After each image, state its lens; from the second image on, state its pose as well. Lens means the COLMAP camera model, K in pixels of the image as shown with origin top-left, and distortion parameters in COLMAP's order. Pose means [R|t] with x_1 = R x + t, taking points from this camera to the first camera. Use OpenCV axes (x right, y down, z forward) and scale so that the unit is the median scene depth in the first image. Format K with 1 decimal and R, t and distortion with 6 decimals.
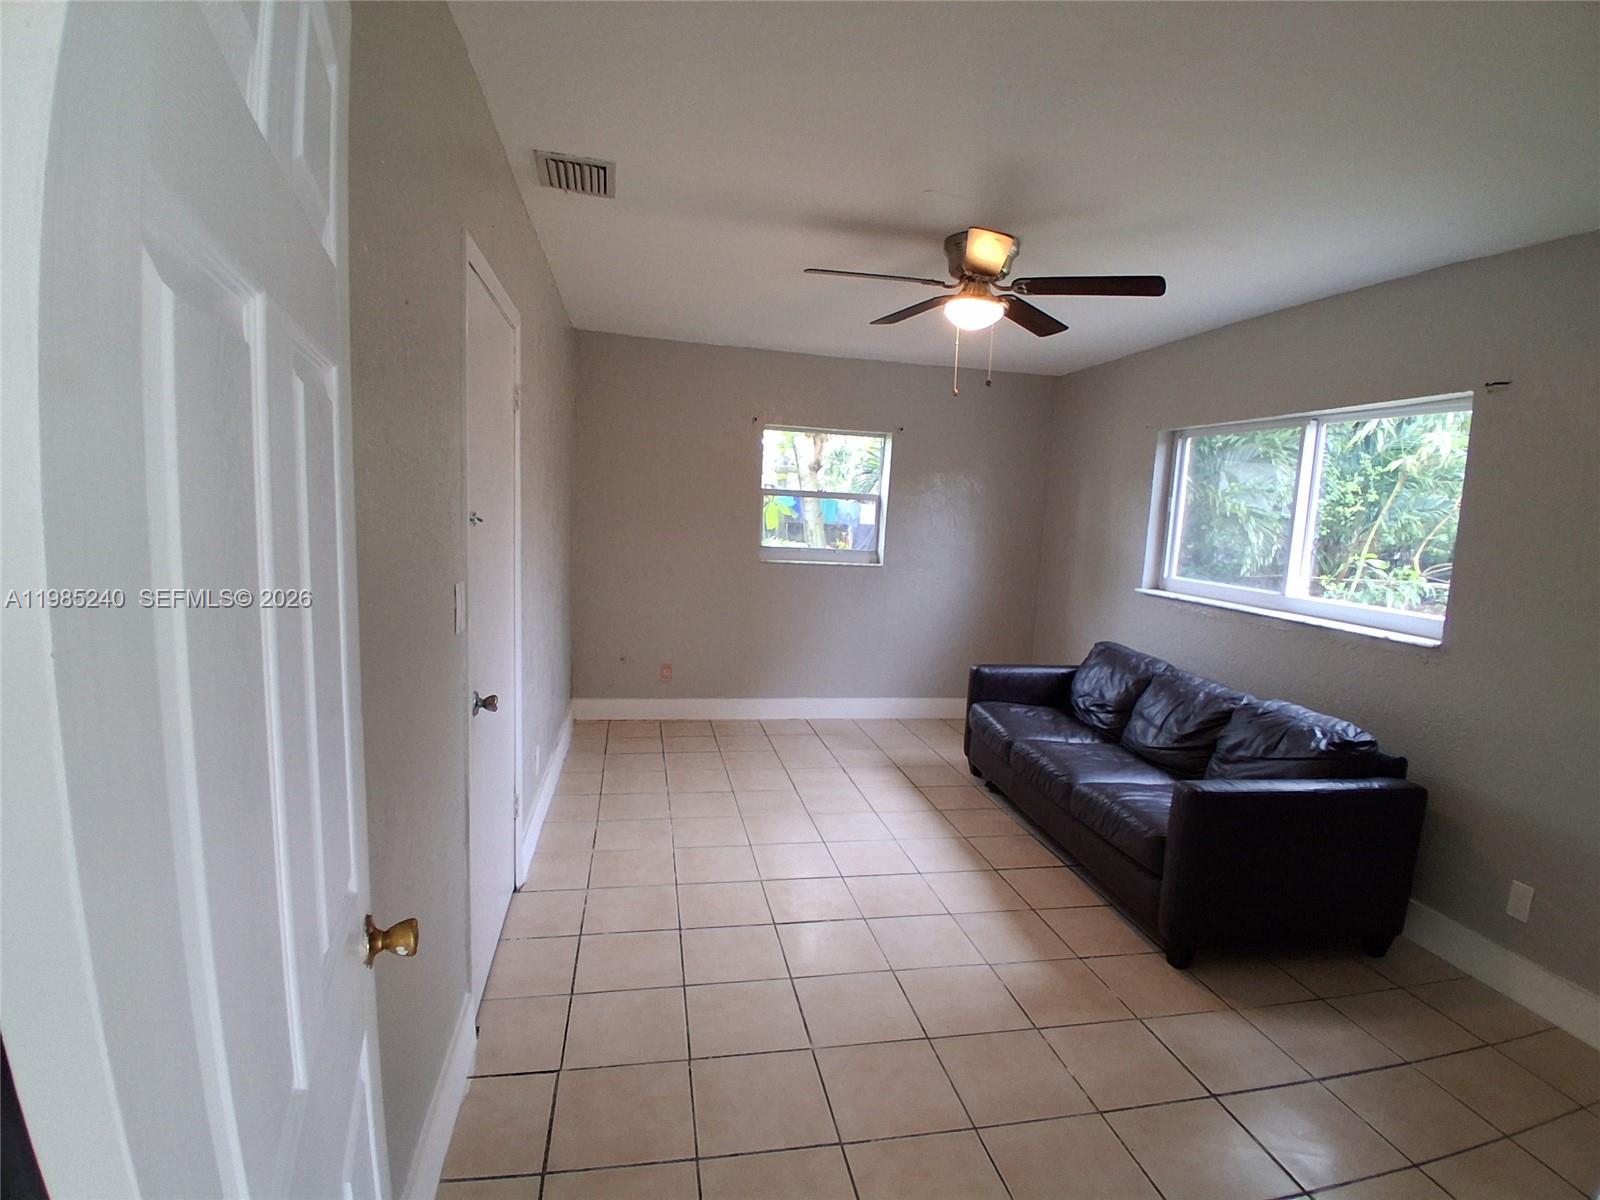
lens RADIAL K [[794.6, 0, 802.8], [0, 794.6, 617.4], [0, 0, 1]] dist [0.011659, -0.052762]
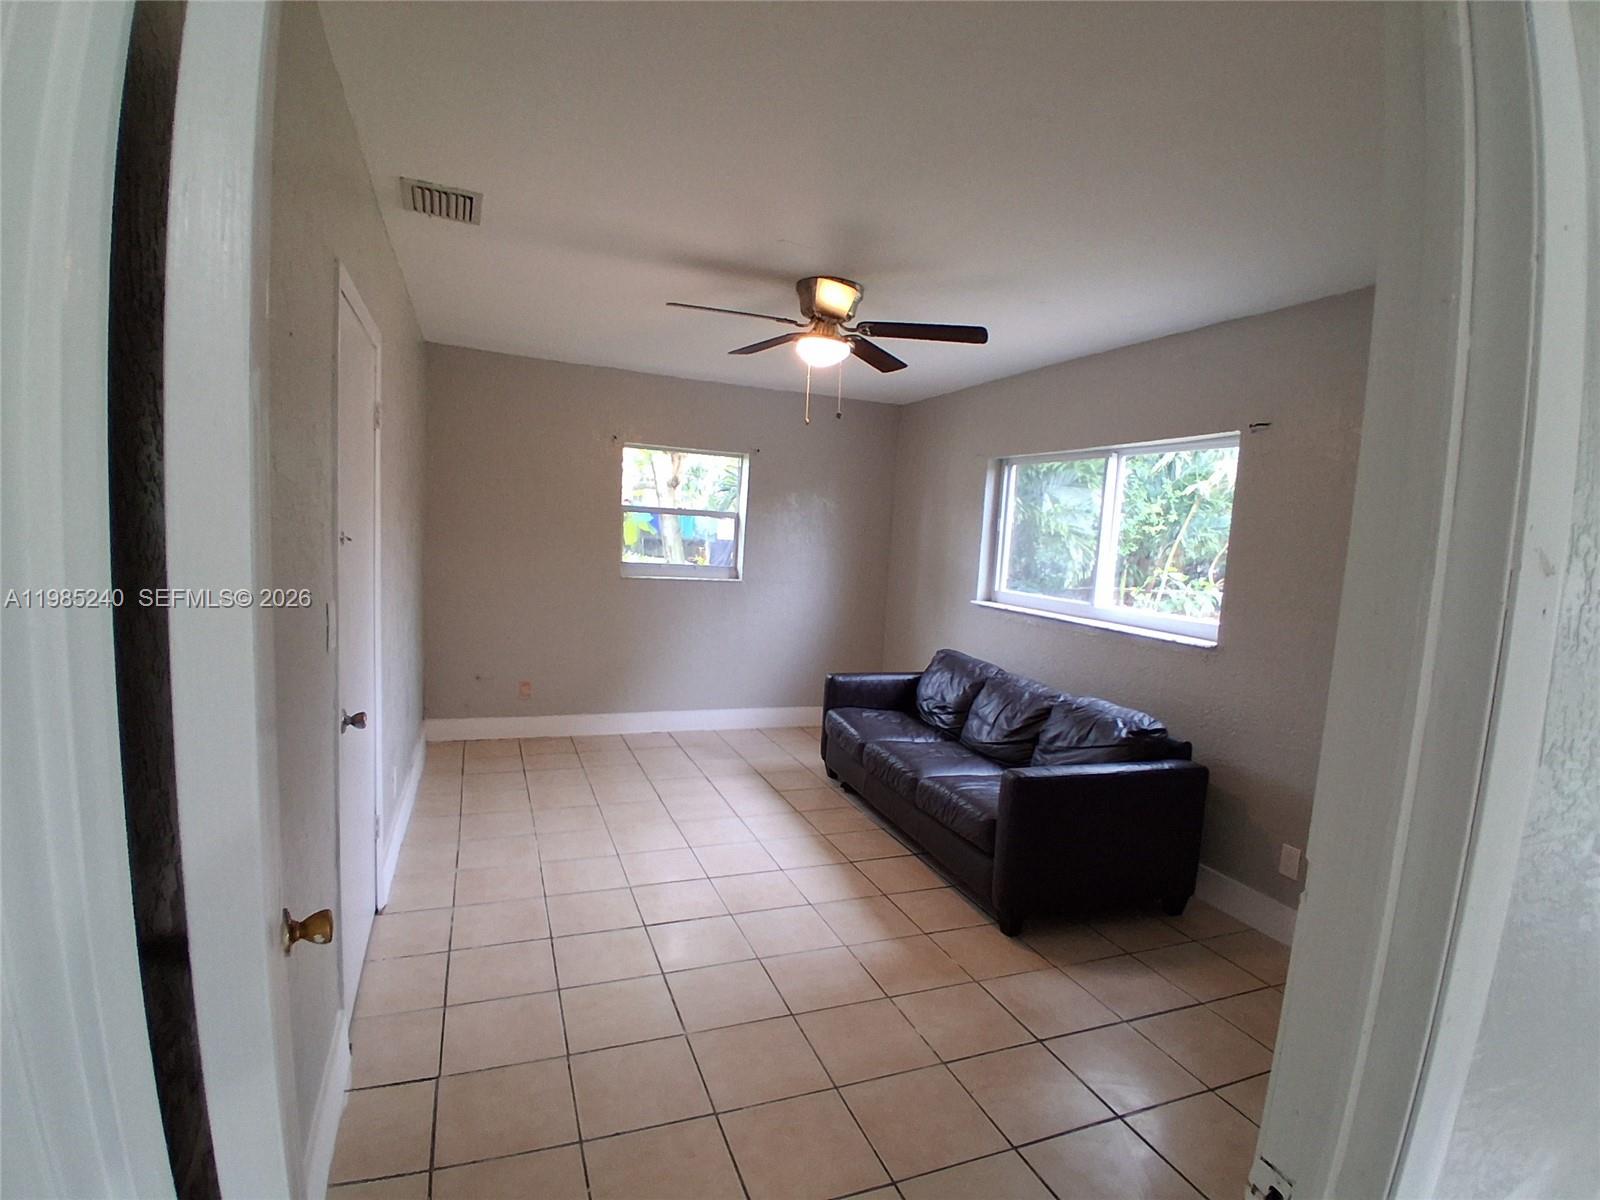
lens RADIAL K [[794.6, 0, 802.8], [0, 794.6, 617.4], [0, 0, 1]] dist [0.011659, -0.052762]
pose [[0.983806, -0.012459, 0.178804, -0.010594], [0.015666, 0.999741, -0.016536, 0.001775], [-0.178551, 0.019070, 0.983746, -0.053569]]
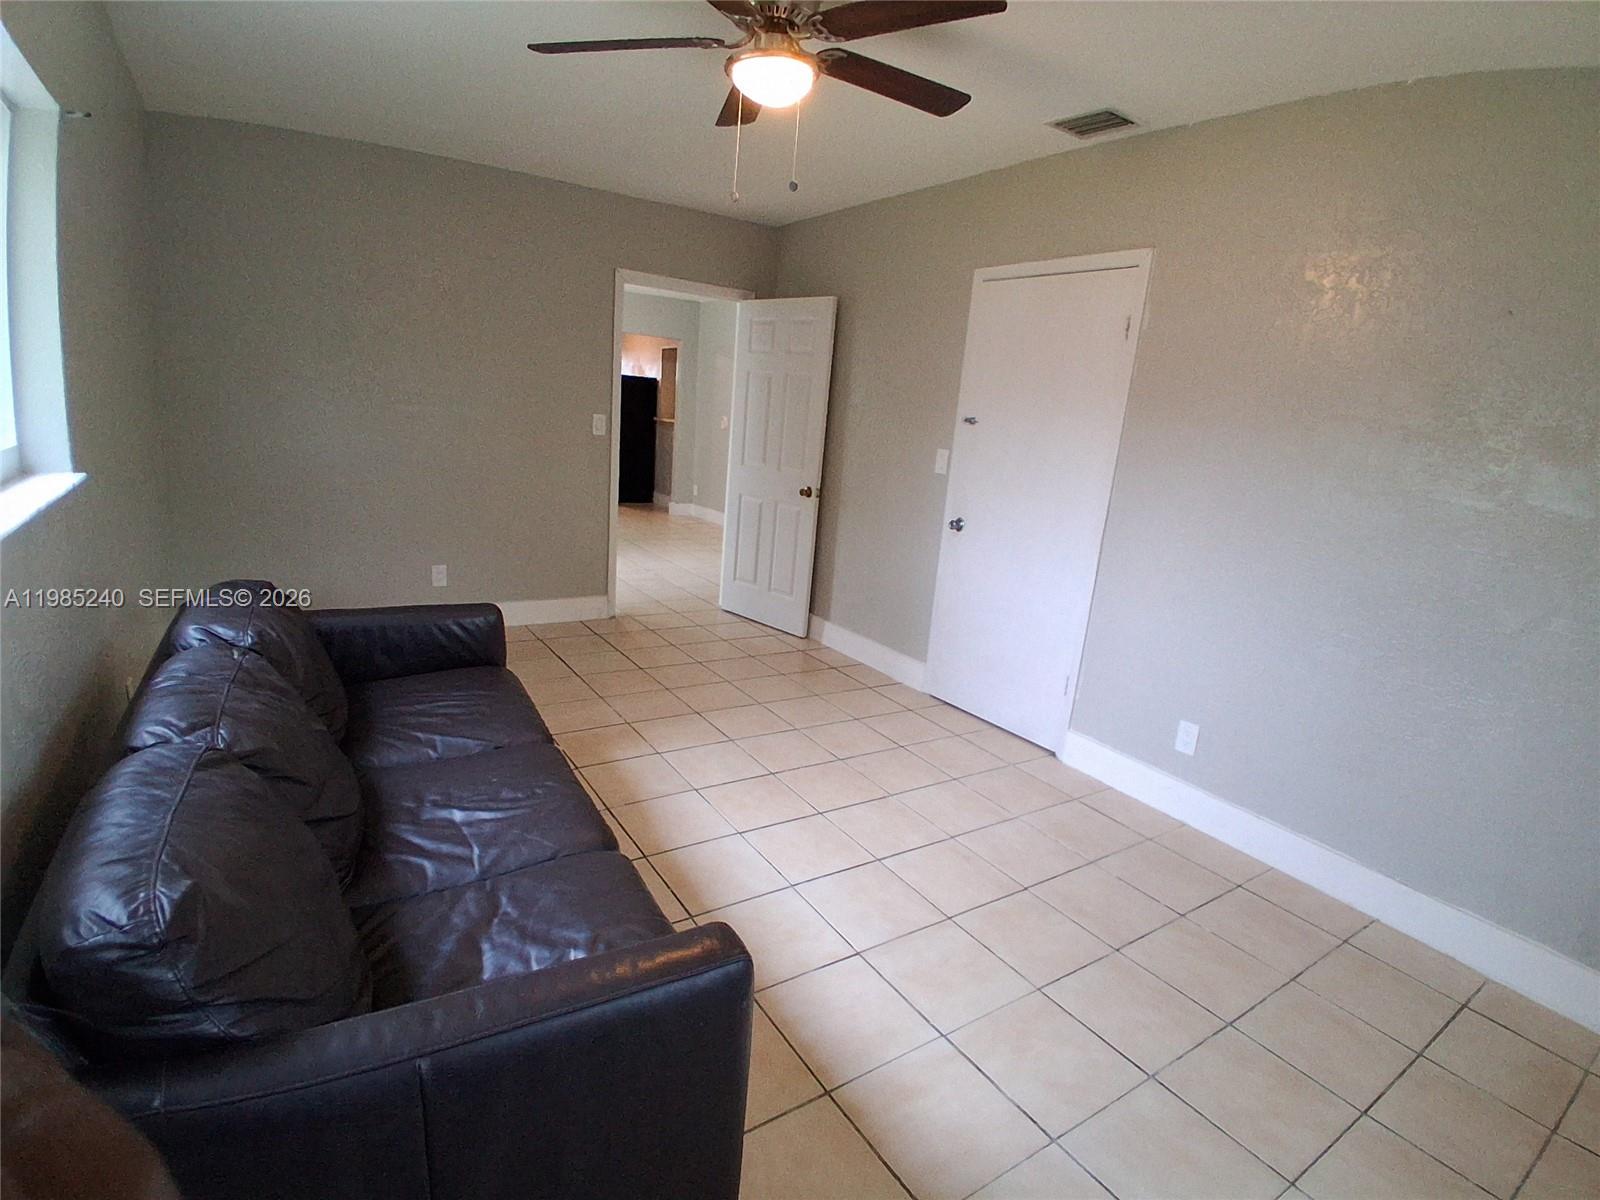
lens RADIAL K [[794.6, 0, 802.8], [0, 794.6, 617.4], [0, 0, 1]] dist [0.011659, -0.052762]
pose [[-0.917965, -0.022104, -0.396045, 0.376980], [-0.174614, 0.919018, 0.353434, -0.166871], [0.356161, 0.393595, -0.847486, 1.478055]]
